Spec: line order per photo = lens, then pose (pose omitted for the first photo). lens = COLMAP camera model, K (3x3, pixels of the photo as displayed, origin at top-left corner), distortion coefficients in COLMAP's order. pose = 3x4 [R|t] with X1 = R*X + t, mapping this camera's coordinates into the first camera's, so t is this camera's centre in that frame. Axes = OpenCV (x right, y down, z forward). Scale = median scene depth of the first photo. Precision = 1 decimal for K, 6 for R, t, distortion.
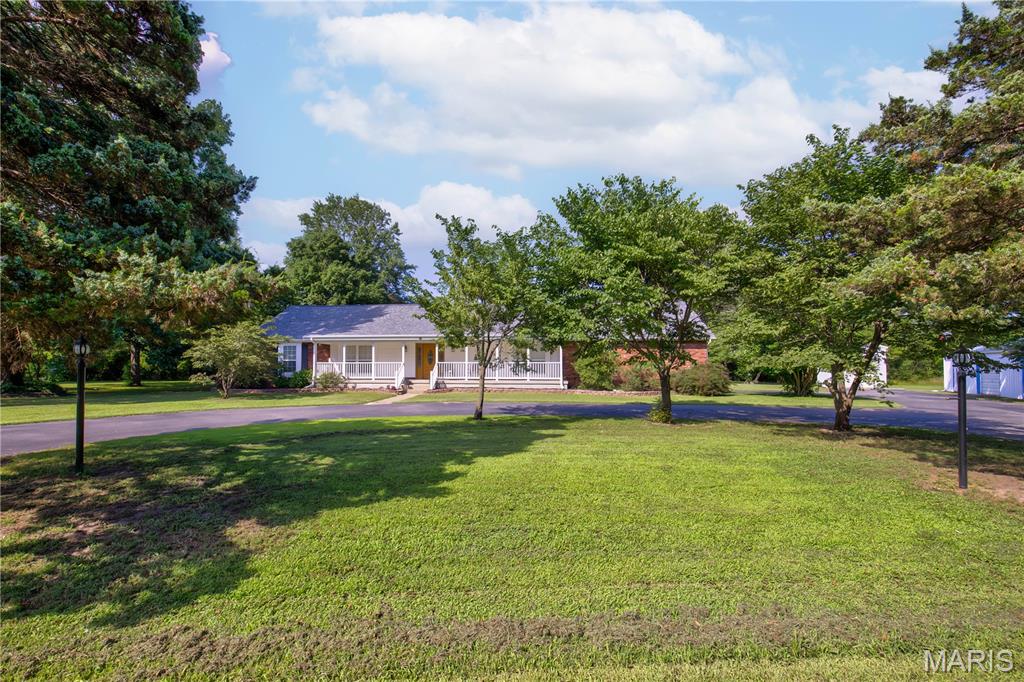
lens RADIAL K [[475.4, 0, 516.3], [0, 475.4, 339.7], [0, 0, 1]] dist [-0.003314, -0.000569]
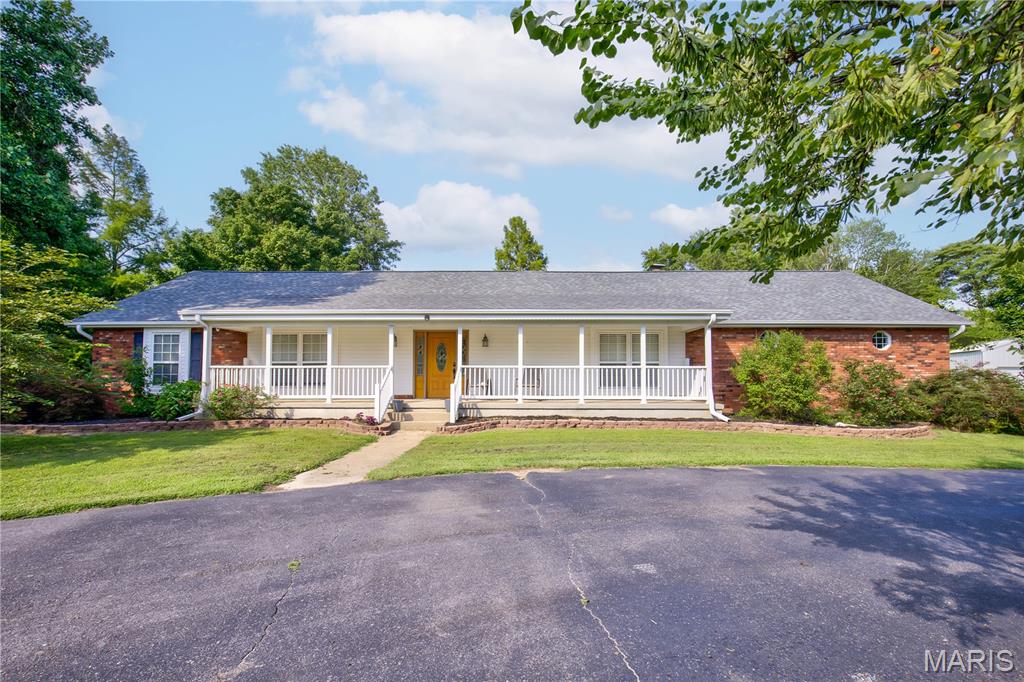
lens RADIAL K [[475.4, 0, 516.3], [0, 475.4, 339.7], [0, 0, 1]] dist [-0.003314, -0.000569]
pose [[0.998891, 0.005004, 0.046822, -0.123281], [-0.003965, 0.999745, -0.022251, 0.029393], [-0.046921, 0.022041, 0.998655, 0.470404]]
